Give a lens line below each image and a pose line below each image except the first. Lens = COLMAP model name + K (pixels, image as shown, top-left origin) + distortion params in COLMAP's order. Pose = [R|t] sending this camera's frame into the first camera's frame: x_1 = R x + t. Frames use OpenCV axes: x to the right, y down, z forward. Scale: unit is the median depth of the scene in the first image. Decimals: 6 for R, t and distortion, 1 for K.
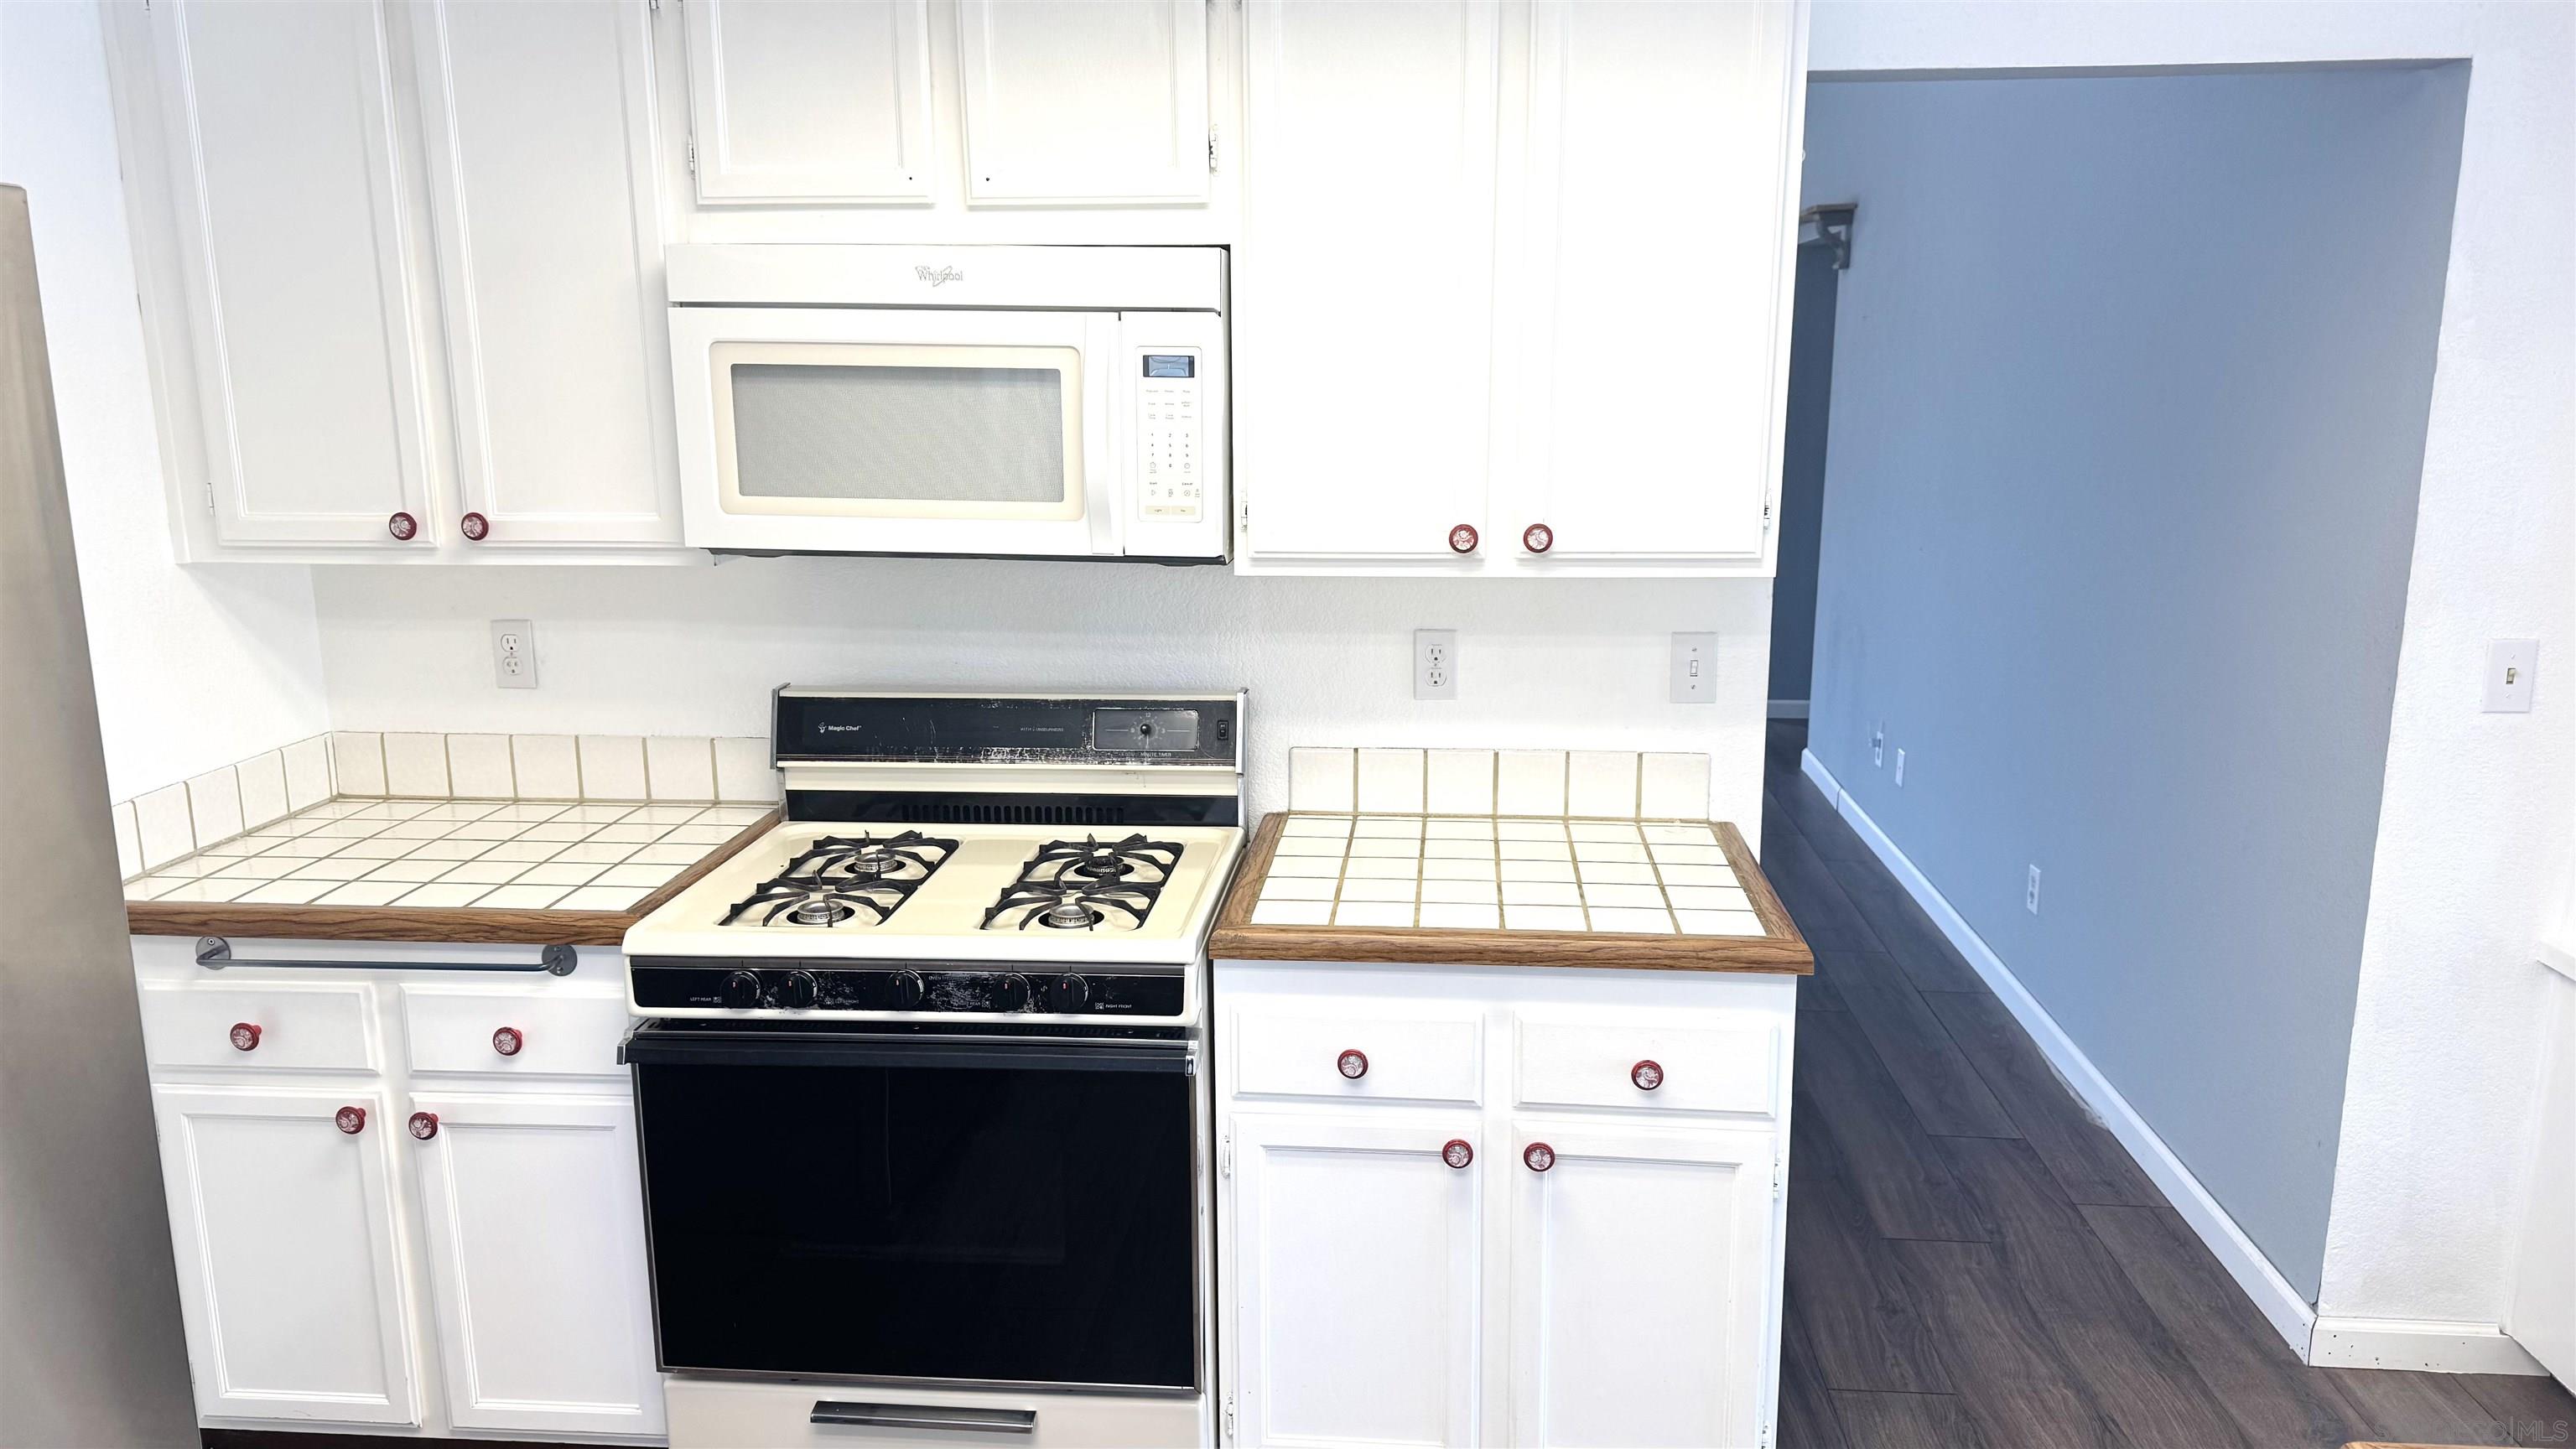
lens RADIAL K [[1786.0, 0, 1288.0], [0, 1786.0, 724.5], [0, 0, 1]] dist [-0.001342, -0.001319]
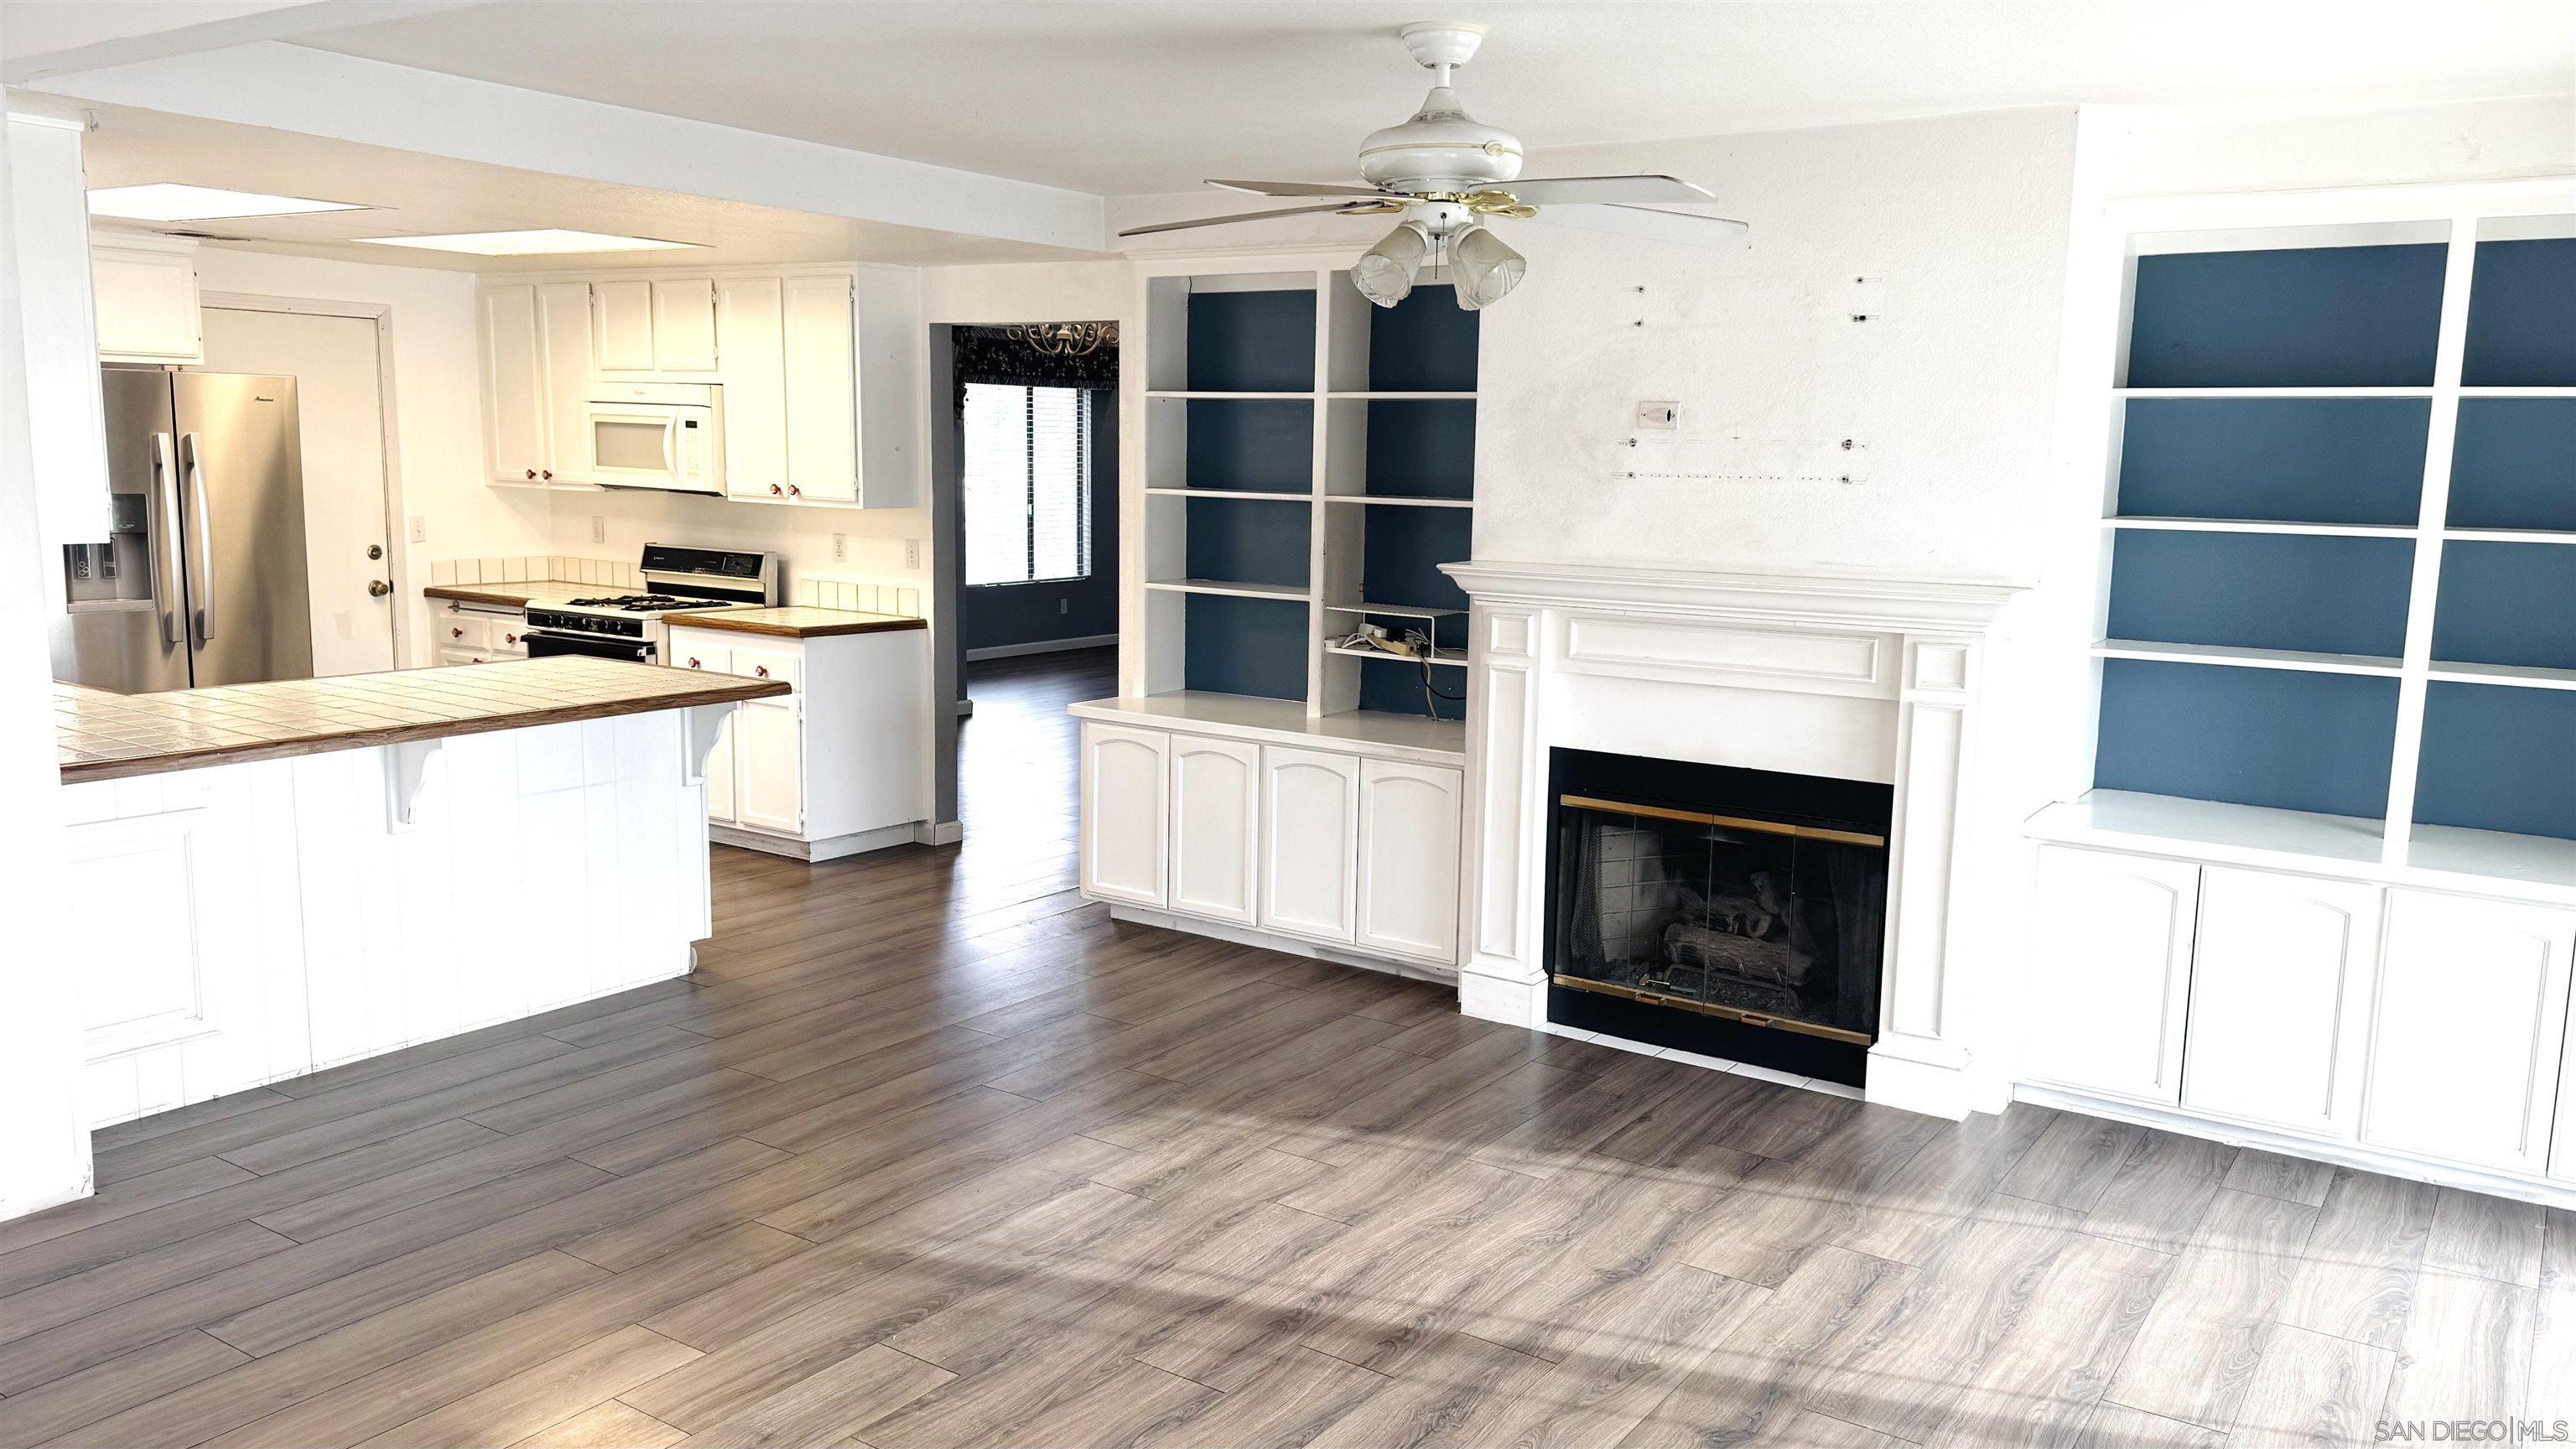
lens RADIAL K [[1866.3, 0, 1290.8], [0, 1866.3, 737.7], [0, 0, 1]] dist [0.149545, -0.252149]
pose [[0.865059, 0.096133, -0.492373, 2.275220], [-0.123803, 0.992021, -0.023826, 0.251200], [0.486154, 0.081569, 0.870058, -1.135659]]
